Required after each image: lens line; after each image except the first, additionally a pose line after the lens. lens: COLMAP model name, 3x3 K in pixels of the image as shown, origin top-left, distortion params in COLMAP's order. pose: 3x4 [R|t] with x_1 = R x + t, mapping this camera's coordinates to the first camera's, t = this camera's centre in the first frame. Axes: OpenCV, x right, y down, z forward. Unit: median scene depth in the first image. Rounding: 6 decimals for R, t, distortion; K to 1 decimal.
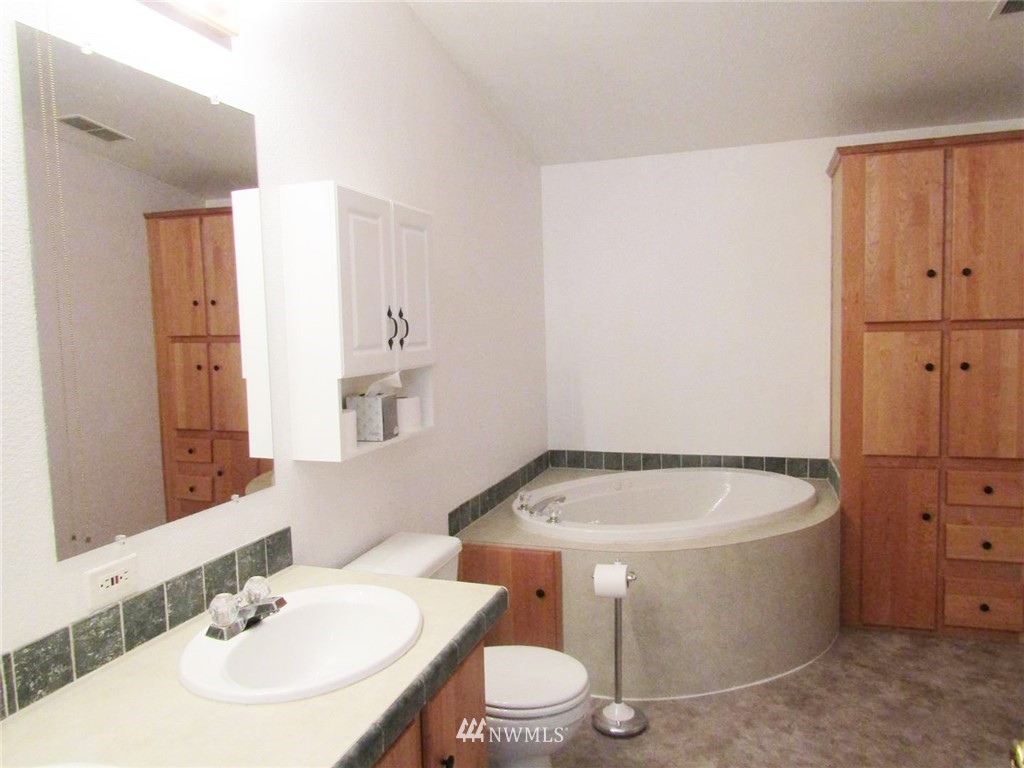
lens RADIAL K [[735.2, 0, 511.4], [0, 735.2, 382.9], [0, 0, 1]] dist [0.003635, 0.012038]
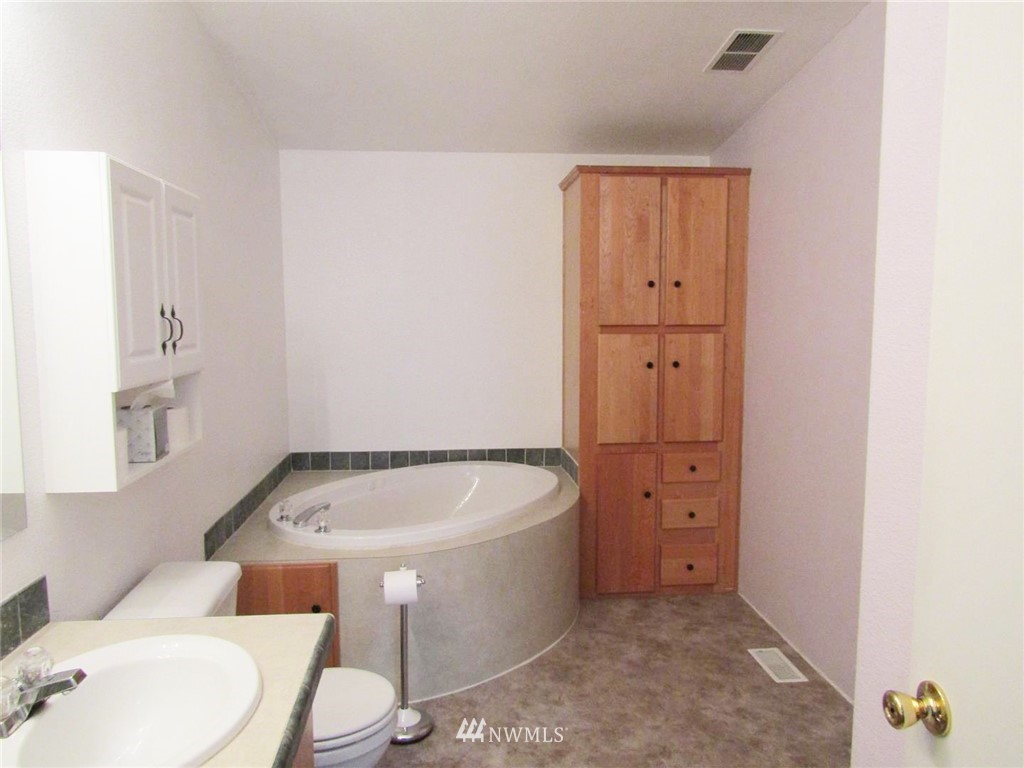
lens RADIAL K [[735.2, 0, 511.2], [0, 735.2, 384.4], [0, 0, 1]] dist [0.003635, 0.012038]
pose [[0.915932, -0.017500, 0.400952, -0.100190], [0.011305, 0.999777, 0.017810, -0.015594], [-0.401175, -0.011780, 0.915926, 0.035826]]
